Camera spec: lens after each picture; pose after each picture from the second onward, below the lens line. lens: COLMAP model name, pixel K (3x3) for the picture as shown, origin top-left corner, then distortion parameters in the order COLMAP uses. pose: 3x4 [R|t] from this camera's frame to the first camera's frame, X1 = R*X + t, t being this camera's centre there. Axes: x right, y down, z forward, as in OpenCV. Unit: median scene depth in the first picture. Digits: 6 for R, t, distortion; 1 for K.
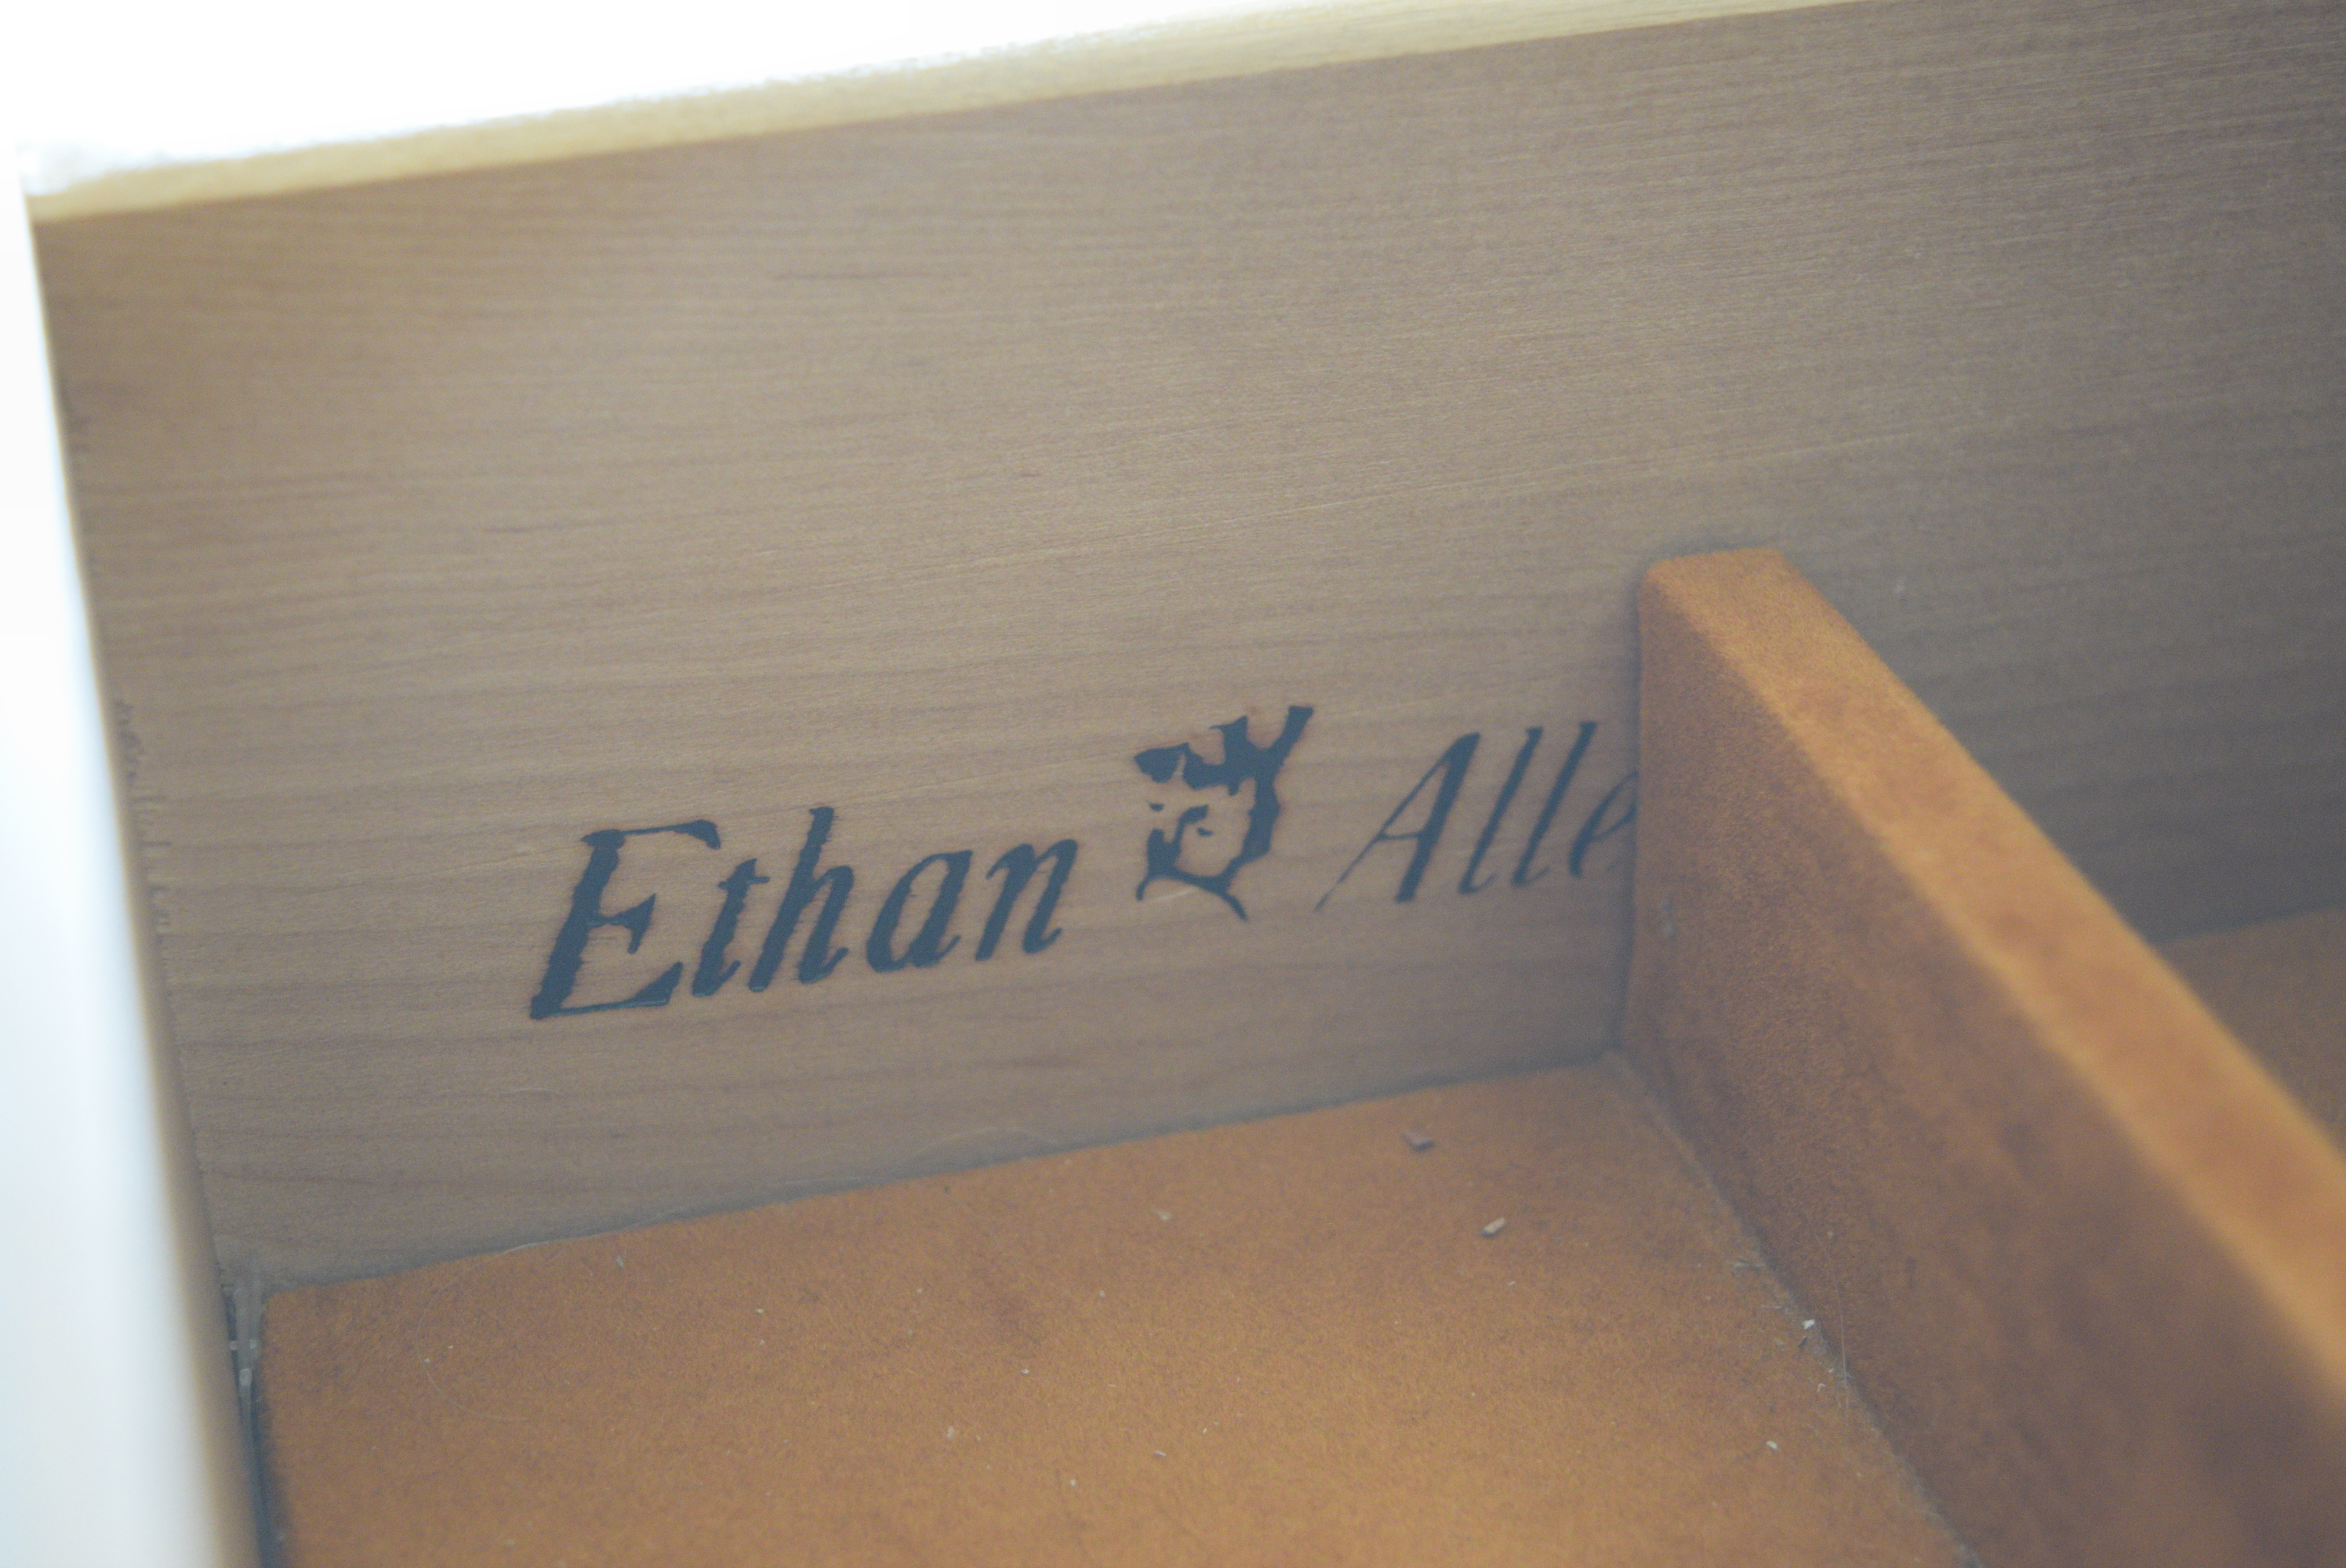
lens RADIAL K [[3889.8, 0, 1173.0], [0, 3889.8, 784.0], [0, 0, 1]] dist [0.011370, 0.069573]
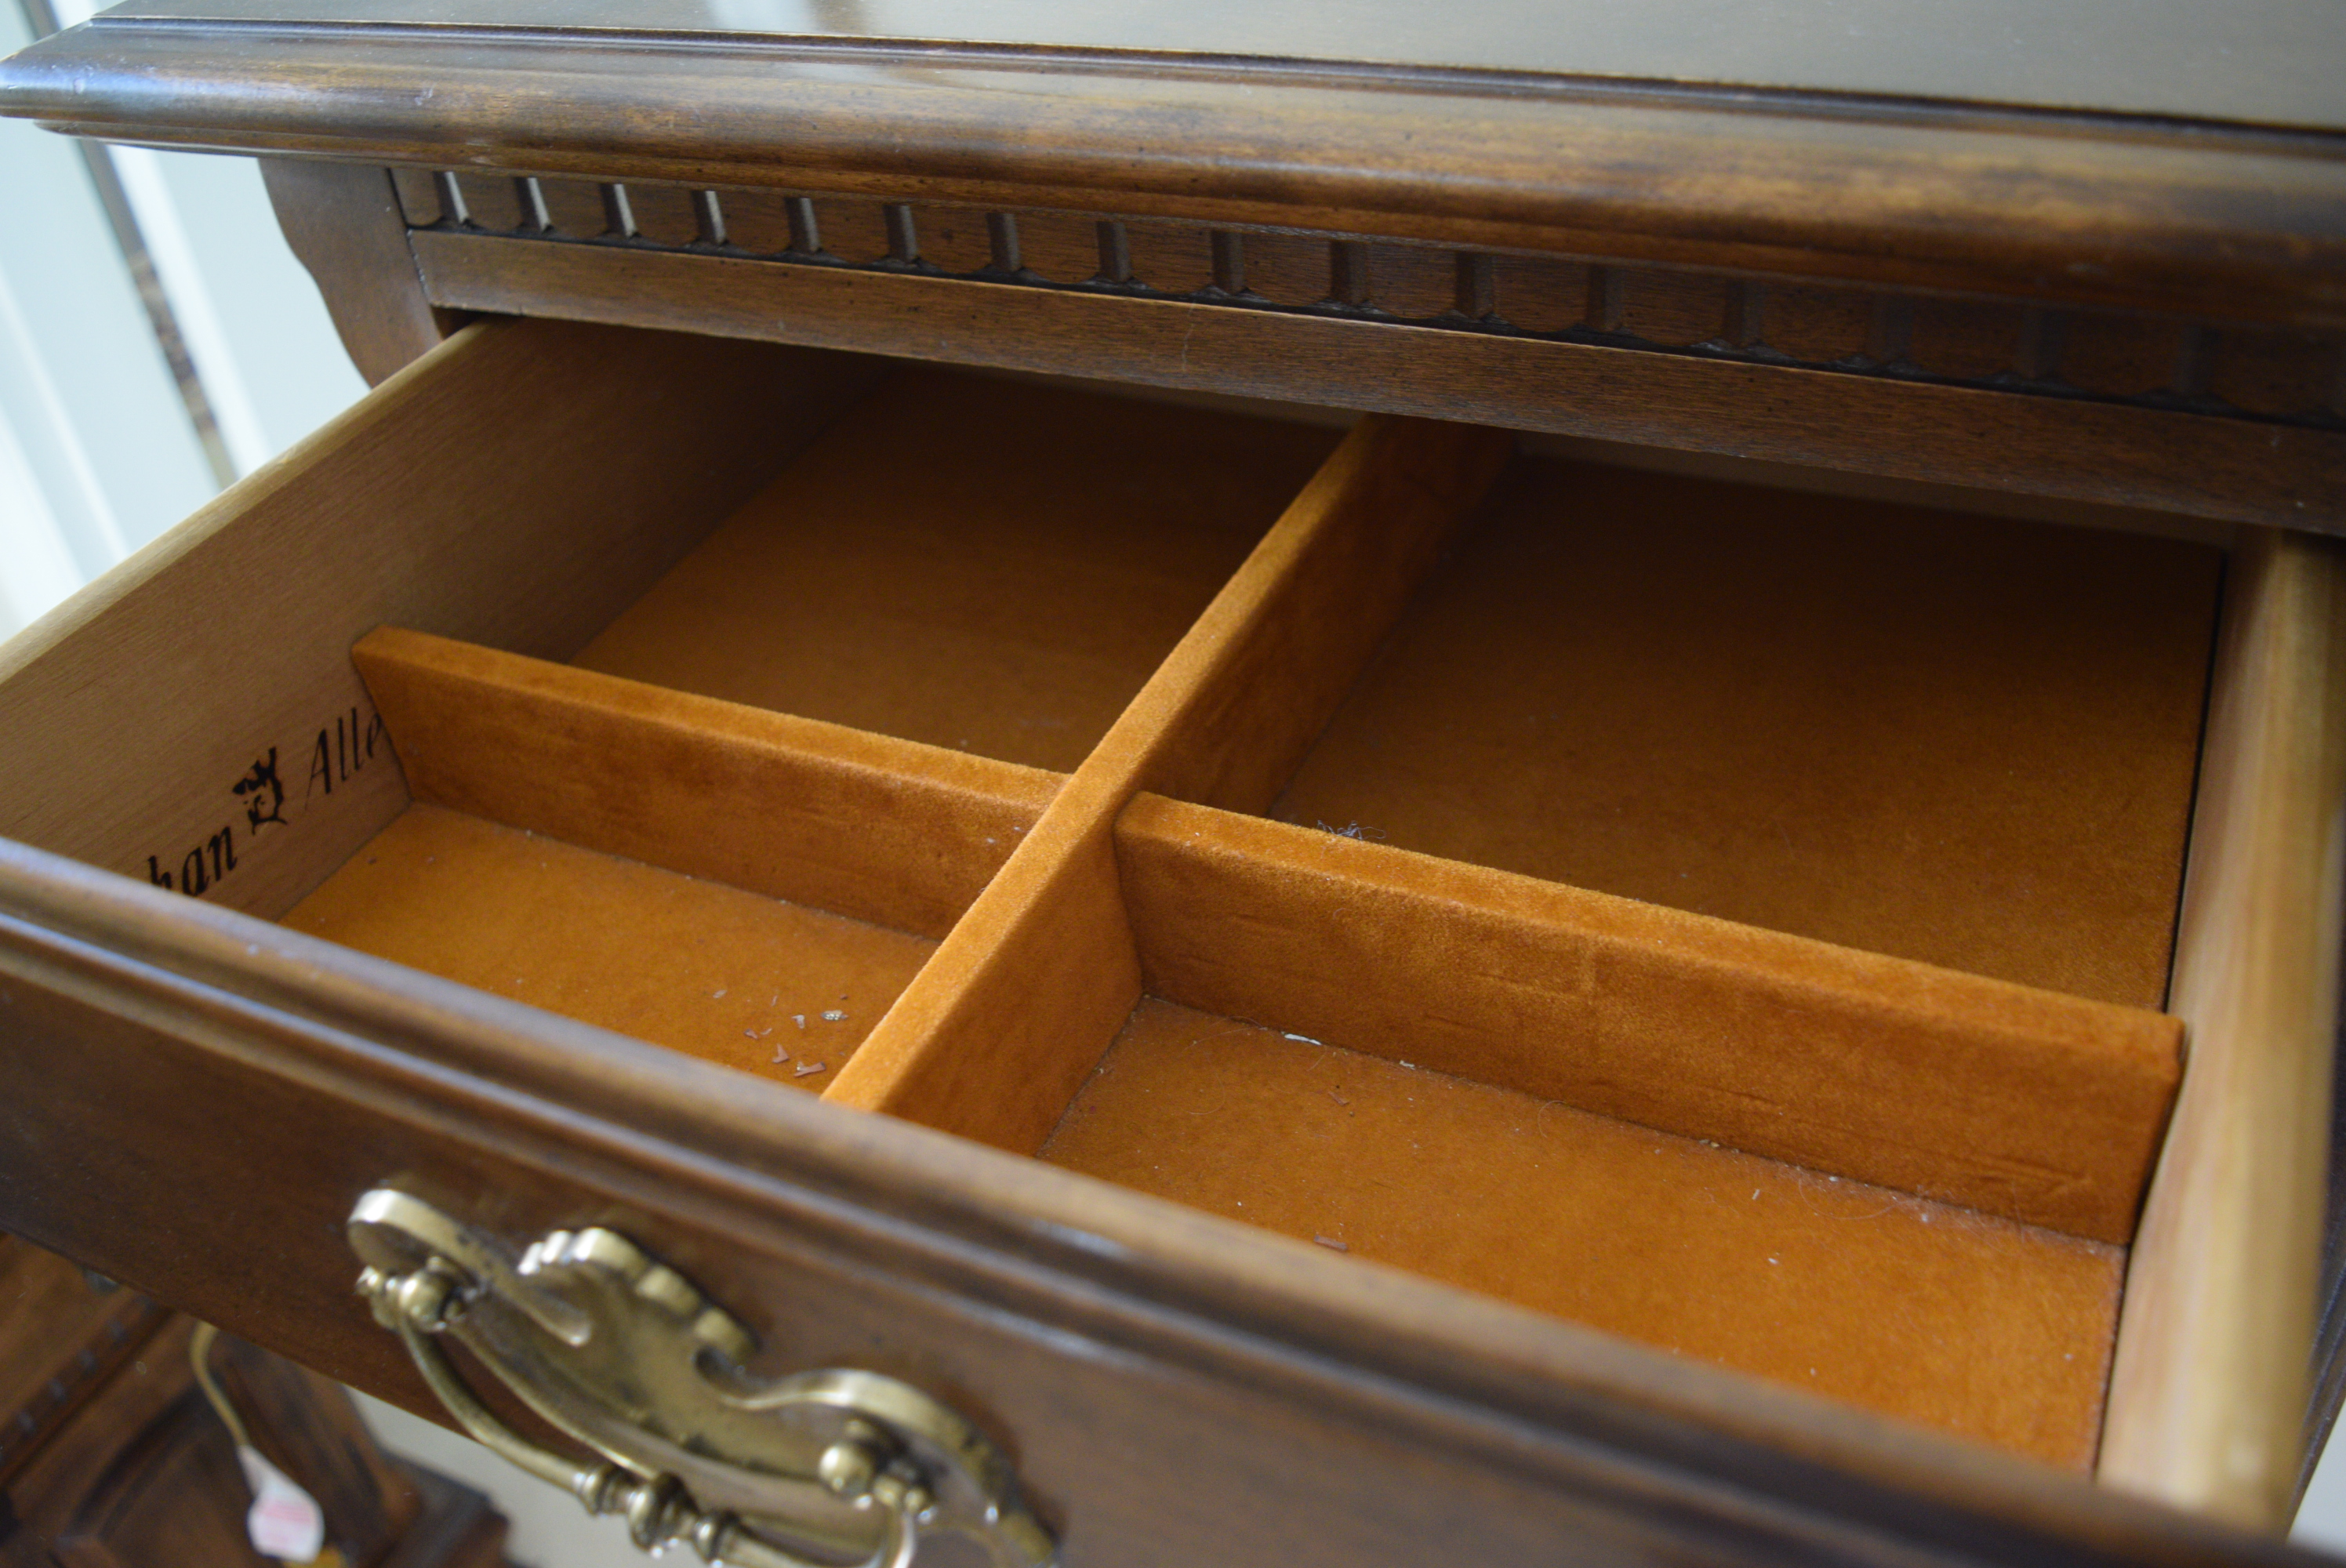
lens RADIAL K [[2162.7, 0, 1173.0], [0, 2162.7, 784.0], [0, 0, 1]] dist [-0.038240, -0.003523]
pose [[0.667758, -0.501904, 0.549720, -0.419463], [0.471796, 0.856585, 0.208974, -0.014603], [-0.575767, 0.119812, 0.808788, -0.709116]]
